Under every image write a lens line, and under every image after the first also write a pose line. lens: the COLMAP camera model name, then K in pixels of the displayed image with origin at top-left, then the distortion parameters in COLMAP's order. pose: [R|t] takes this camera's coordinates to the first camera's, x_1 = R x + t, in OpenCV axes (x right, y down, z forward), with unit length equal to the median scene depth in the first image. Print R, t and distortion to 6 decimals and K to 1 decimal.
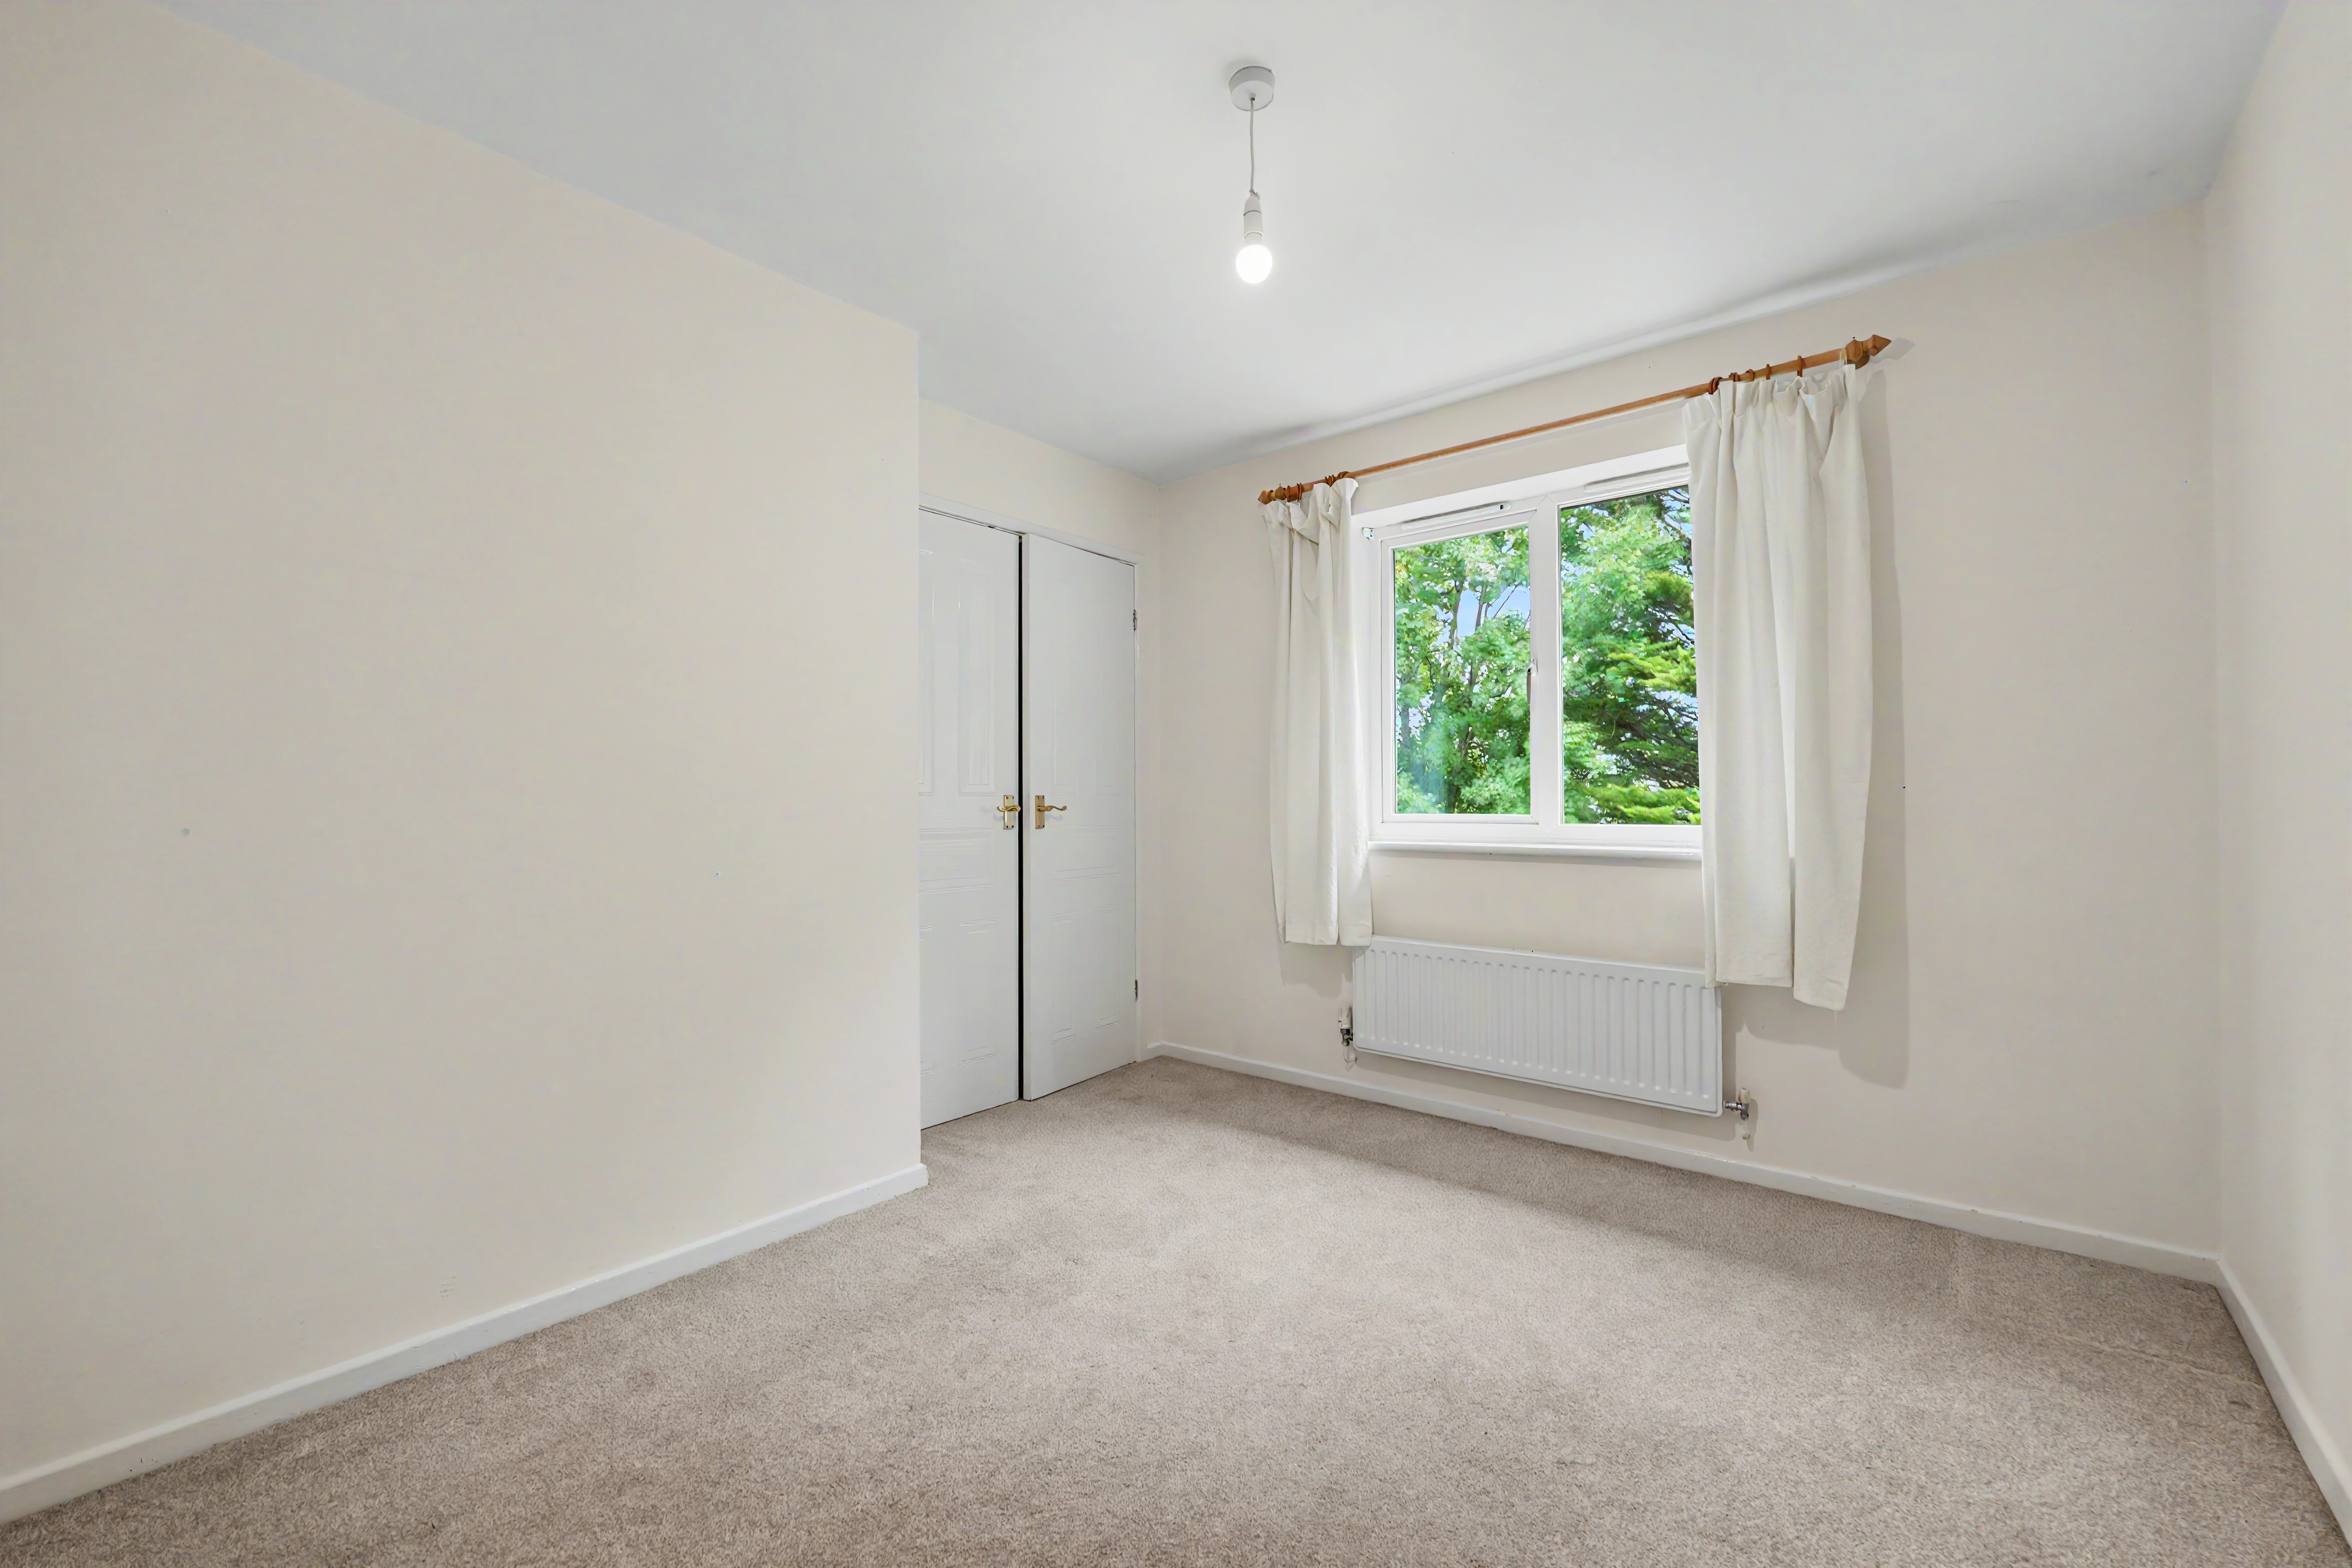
lens RADIAL K [[958.0, 0, 1166.0], [0, 958.0, 788.5], [0, 0, 1]] dist [-0.015117, 0.001329]
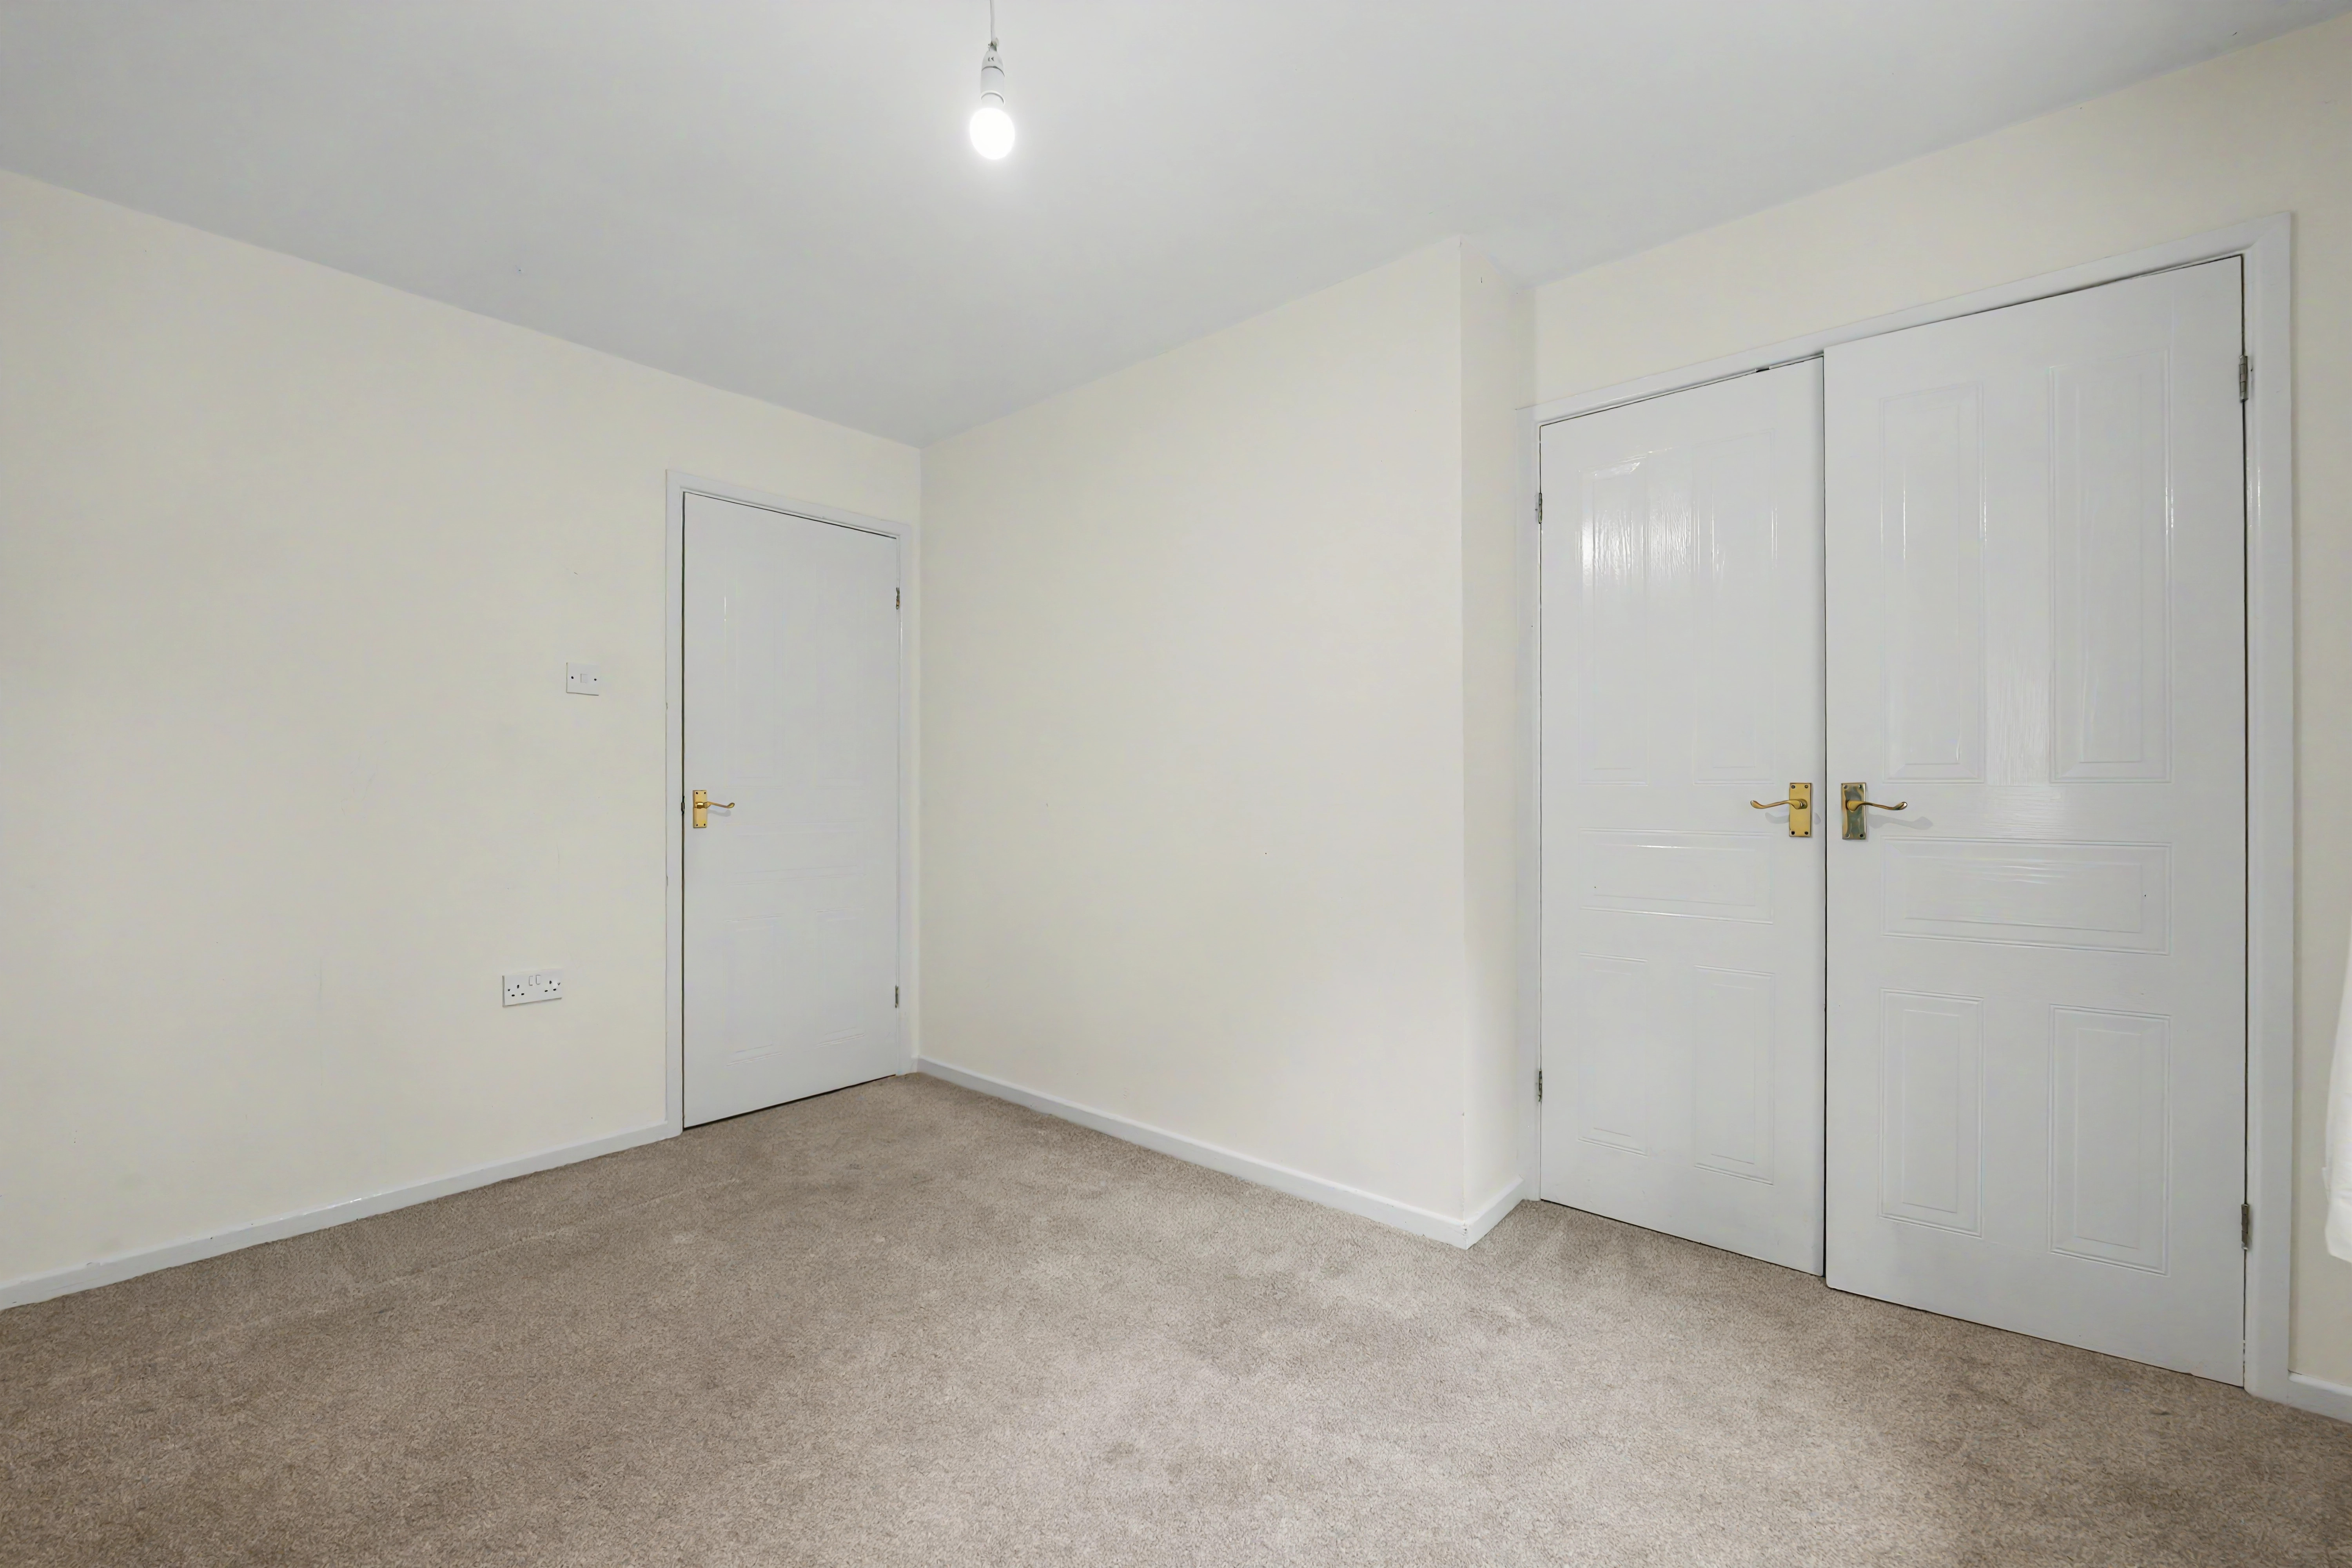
lens RADIAL K [[958.0, 0, 1166.0], [0, 958.0, 788.5], [0, 0, 1]] dist [-0.015117, 0.001329]
pose [[0.000843, 0.003887, -0.999992, 0.639223], [0.002667, 0.999989, 0.003889, 0.010017], [0.999996, -0.002670, 0.000833, 0.817263]]
